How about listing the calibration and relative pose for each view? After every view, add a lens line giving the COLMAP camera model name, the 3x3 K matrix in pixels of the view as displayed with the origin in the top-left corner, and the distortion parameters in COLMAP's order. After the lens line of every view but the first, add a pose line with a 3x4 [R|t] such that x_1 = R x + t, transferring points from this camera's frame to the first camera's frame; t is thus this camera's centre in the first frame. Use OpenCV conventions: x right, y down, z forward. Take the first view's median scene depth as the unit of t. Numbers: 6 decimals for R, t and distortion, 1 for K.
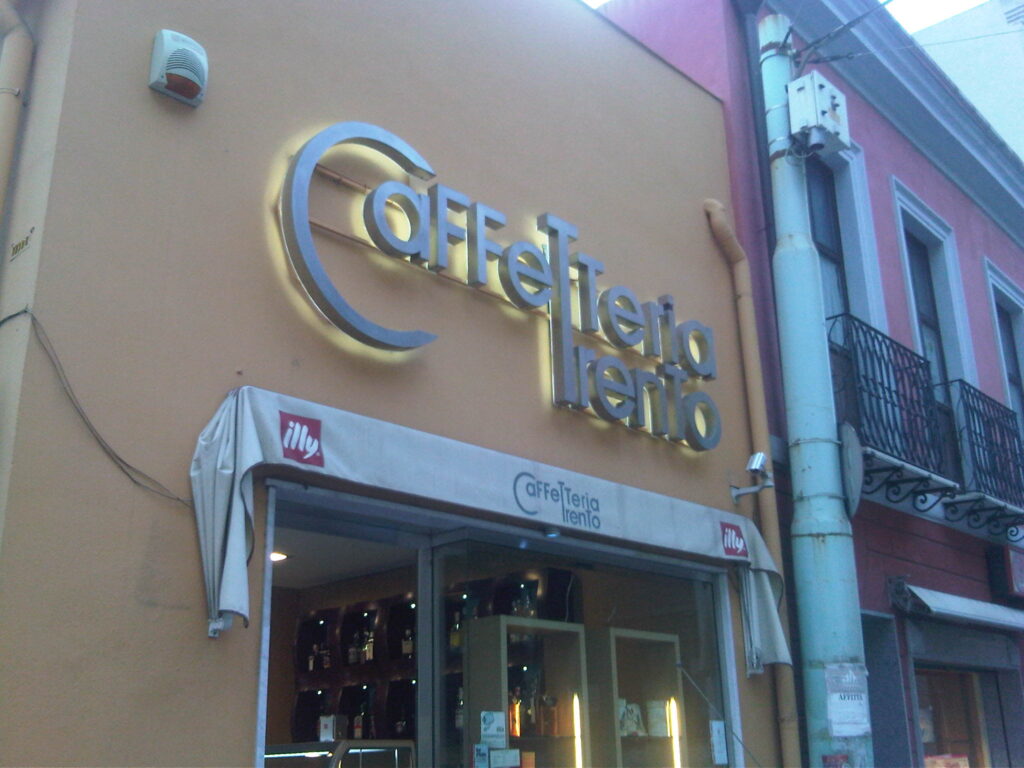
lens RADIAL K [[1127.6, 0, 509.6], [0, 1127.6, 383.3], [0, 0, 1]] dist [-0.014267, 0.000000]
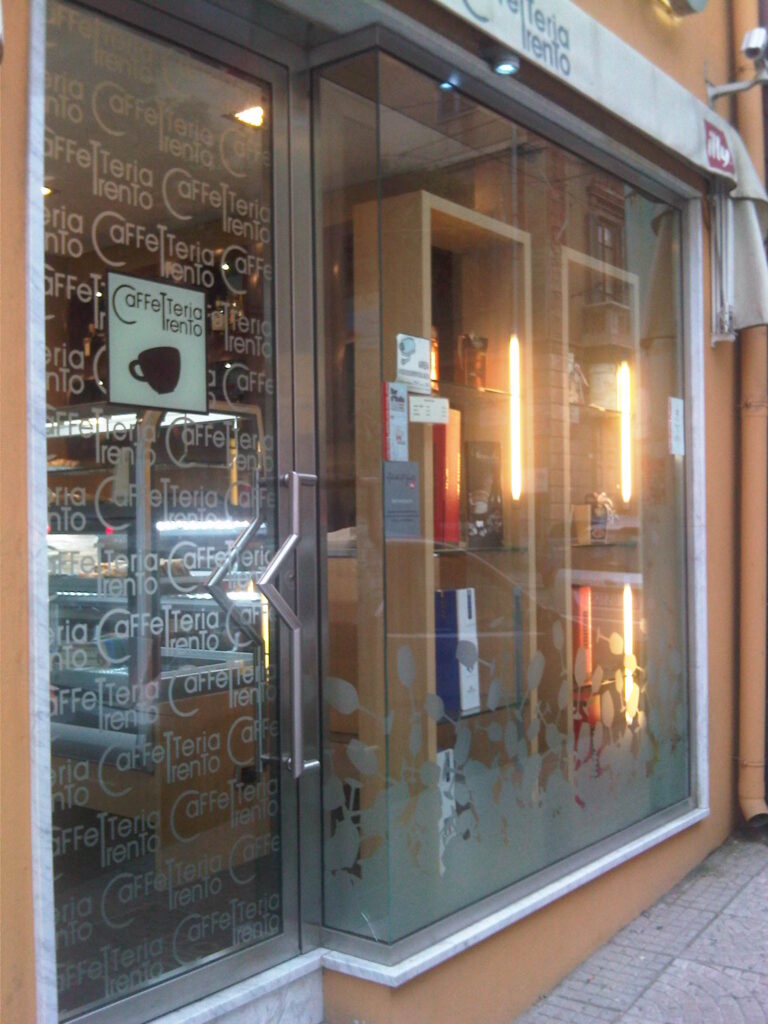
lens RADIAL K [[1127.6, 0, 360.0], [0, 1127.6, 500.8], [0, 0, 1]] dist [-0.014267, 0.000000]
pose [[0.997854, 0.017941, 0.062970, -0.070885], [-0.036554, 0.950546, 0.308426, 0.163779], [-0.054322, -0.310066, 0.949162, 0.337789]]
